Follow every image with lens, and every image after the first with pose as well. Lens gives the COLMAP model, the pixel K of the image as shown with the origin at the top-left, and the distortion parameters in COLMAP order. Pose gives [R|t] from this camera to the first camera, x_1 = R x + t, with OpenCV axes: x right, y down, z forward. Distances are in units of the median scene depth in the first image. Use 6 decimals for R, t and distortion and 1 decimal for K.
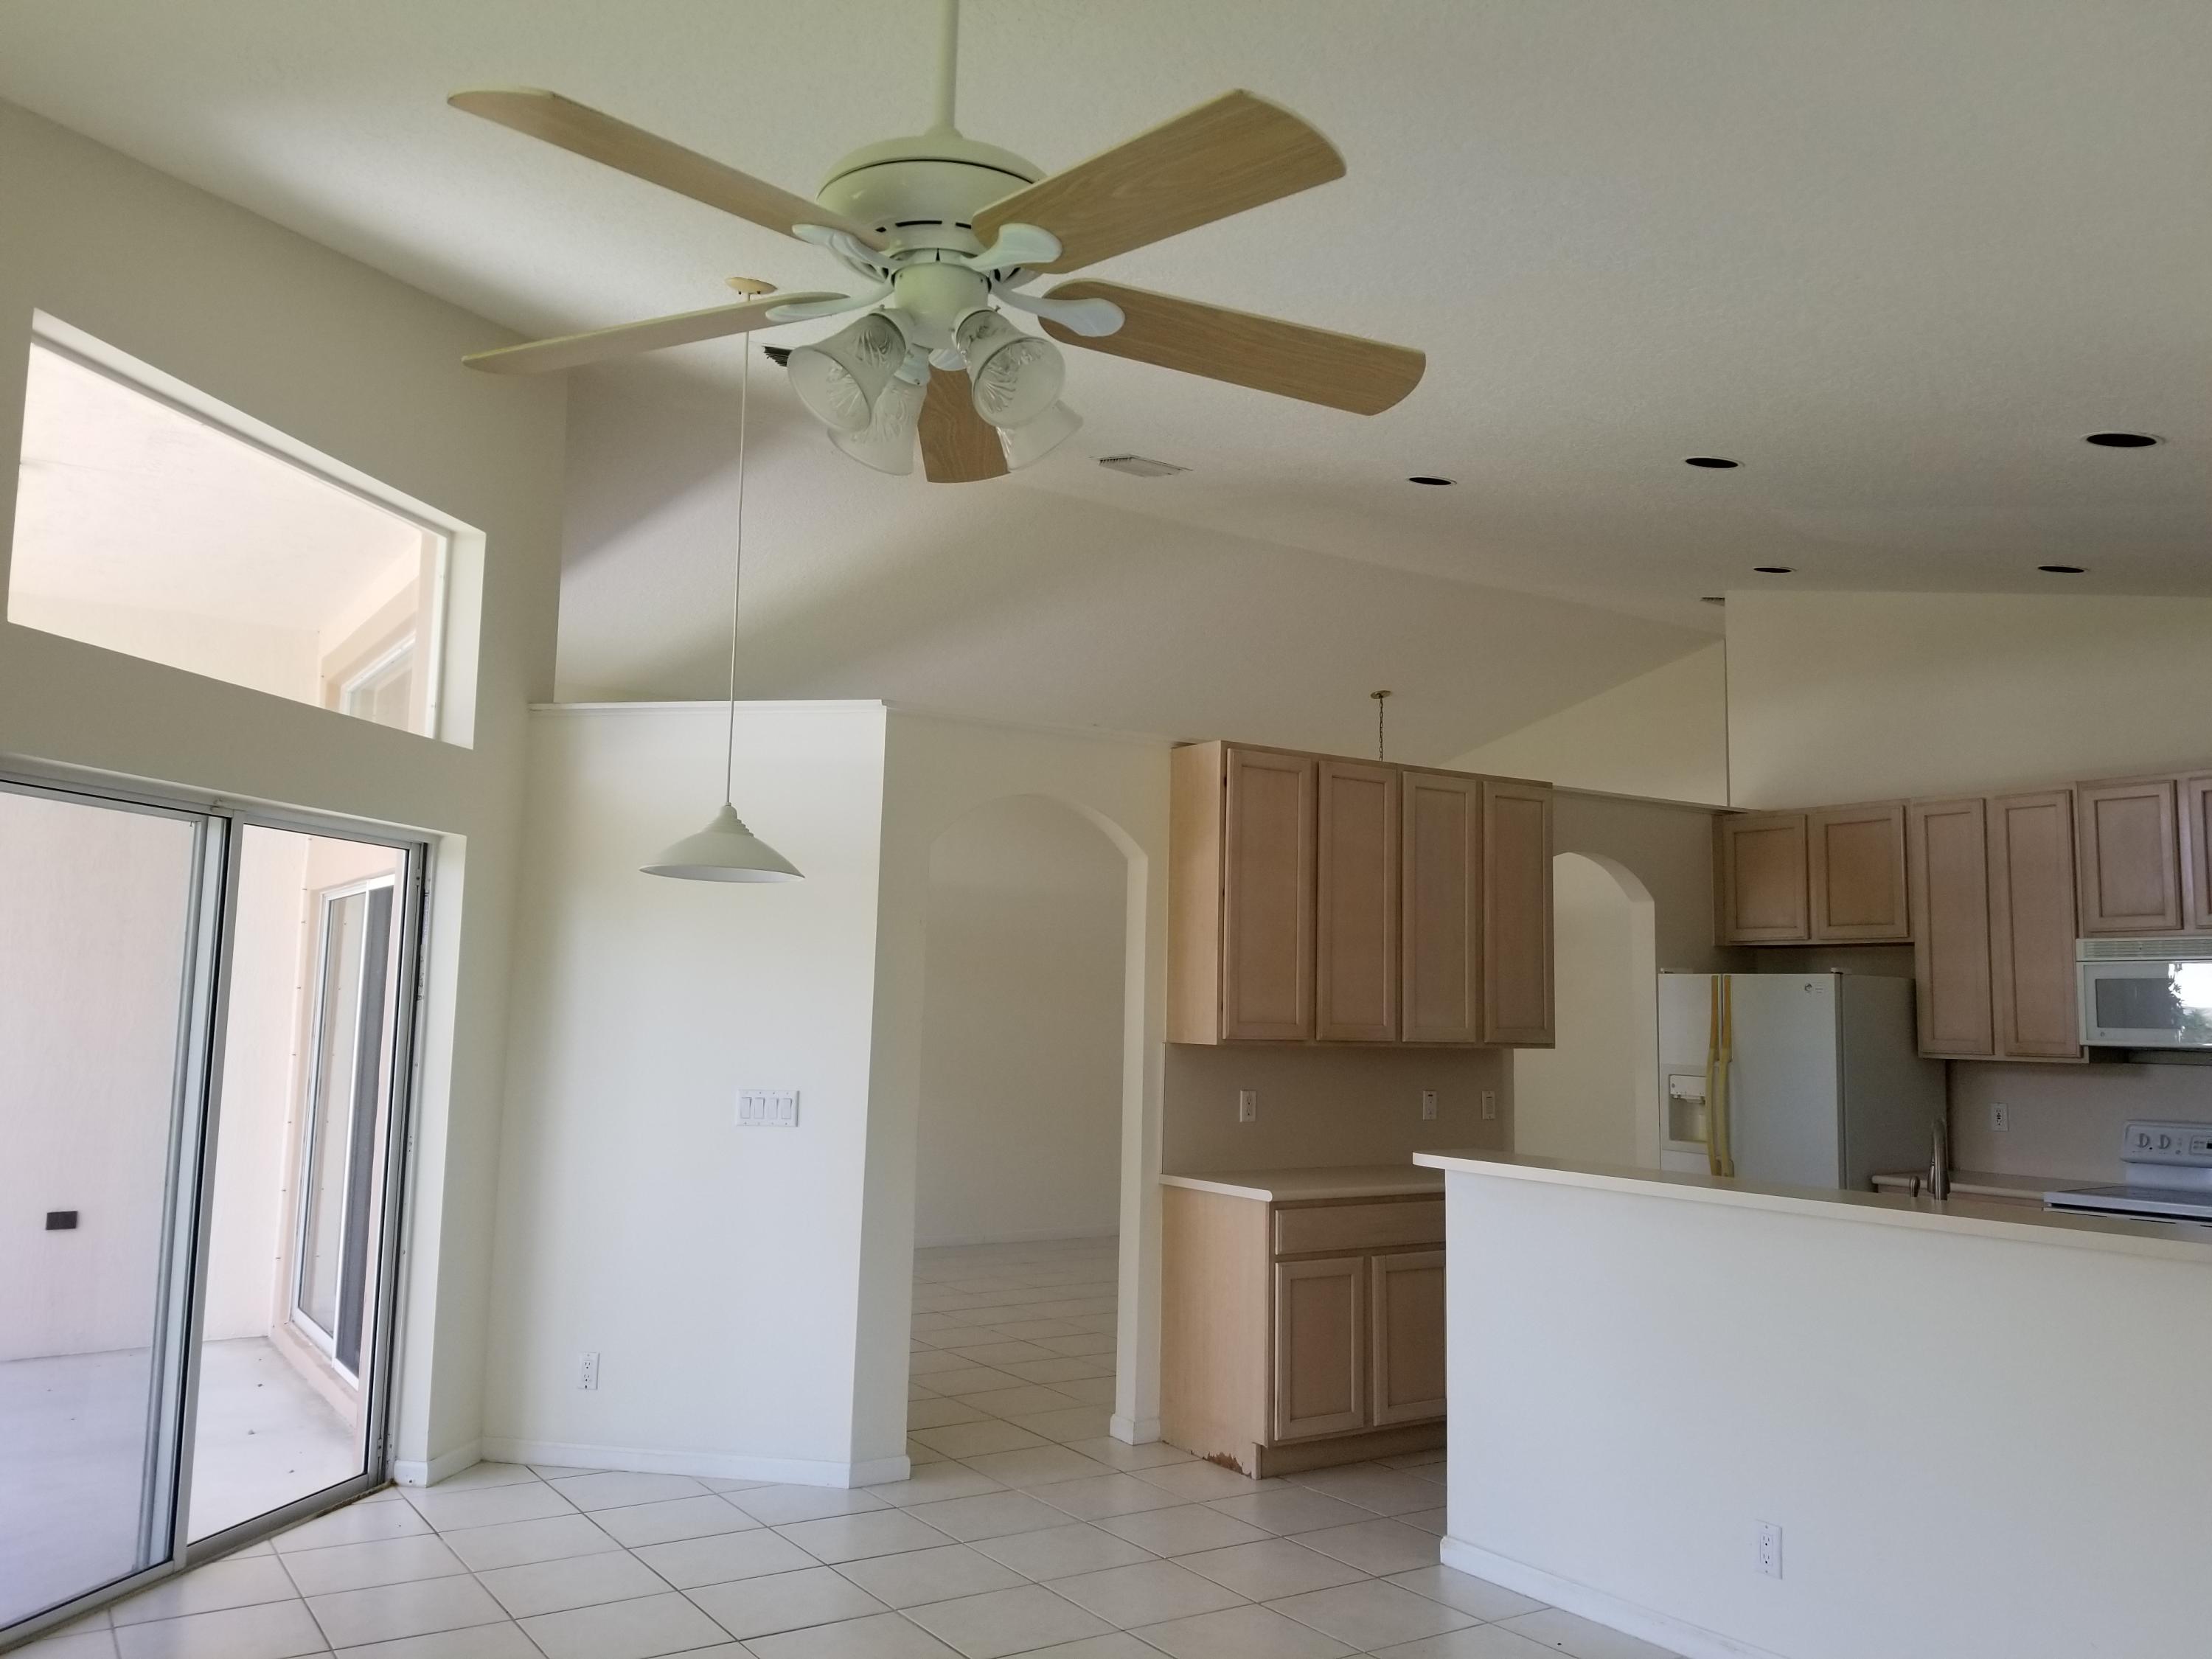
lens RADIAL K [[1716.4, 0, 1135.5], [0, 1716.4, 826.9], [0, 0, 1]] dist [0.101451, -0.173734]
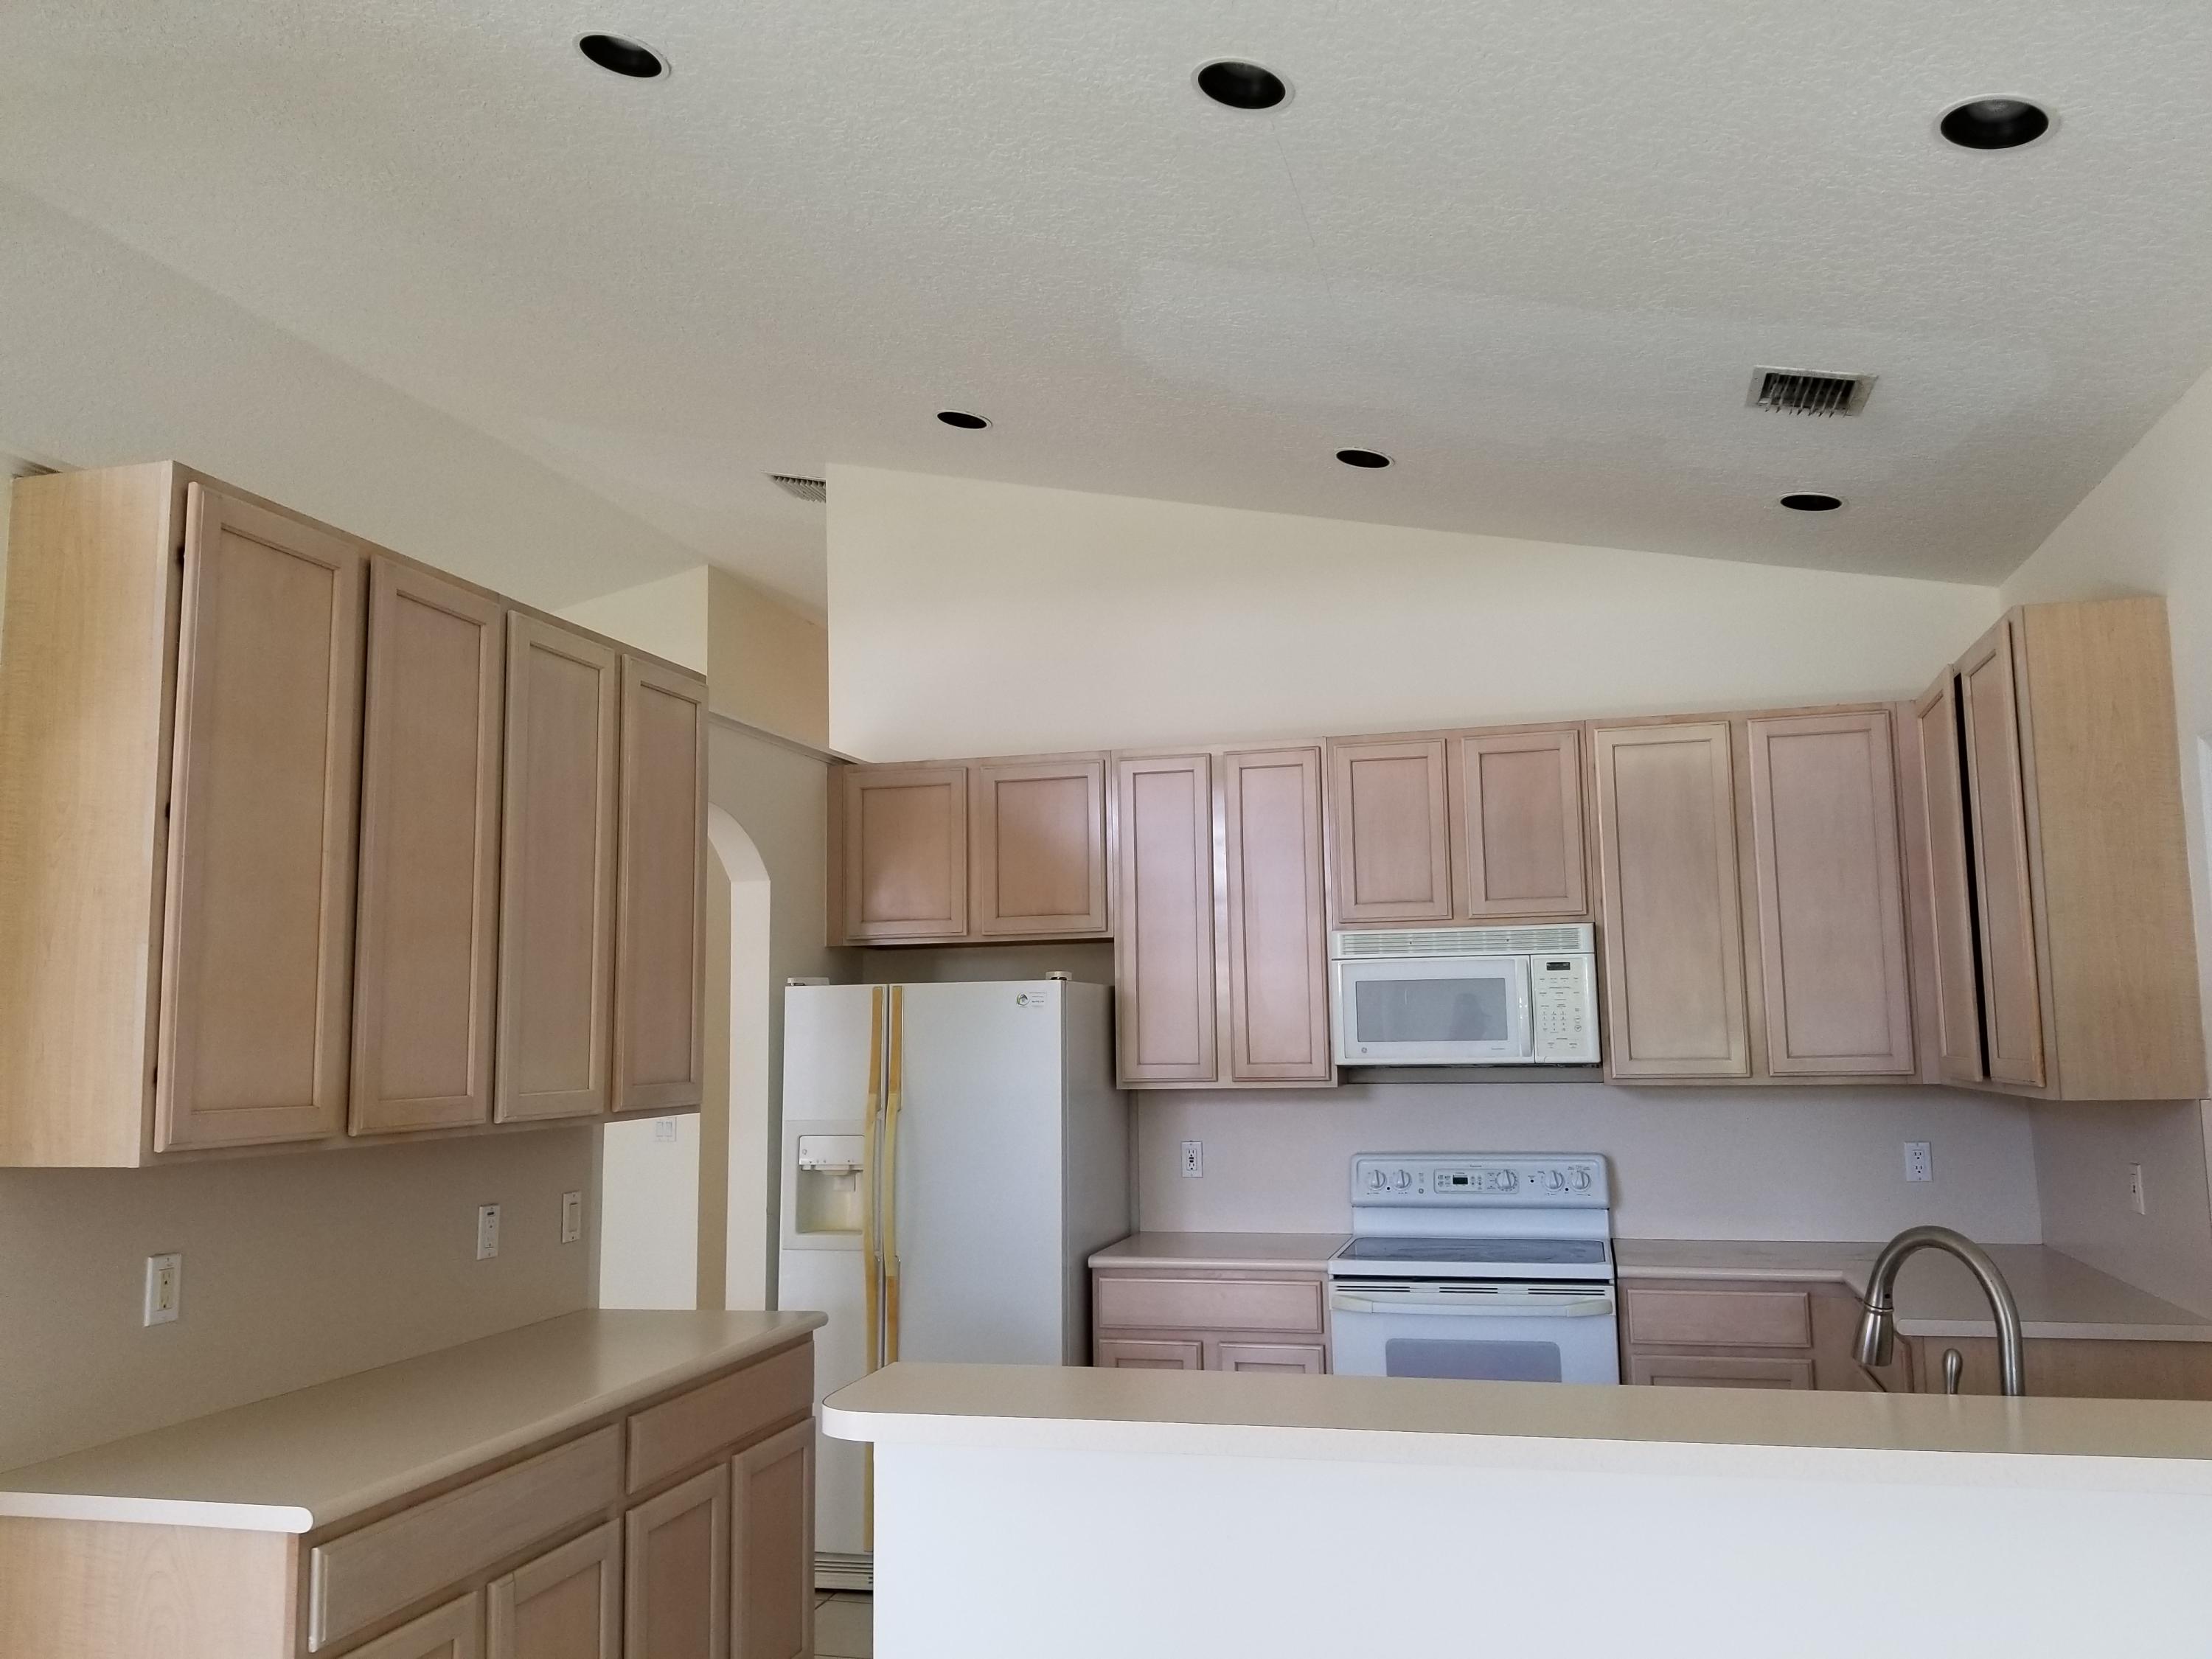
lens RADIAL K [[1716.4, 0, 1135.5], [0, 1716.4, 826.9], [0, 0, 1]] dist [0.101451, -0.173734]
pose [[0.750624, 0.045974, 0.659128, -0.050608], [-0.037651, 0.998932, -0.026797, 0.042058], [-0.659656, -0.004702, 0.751553, 0.478988]]
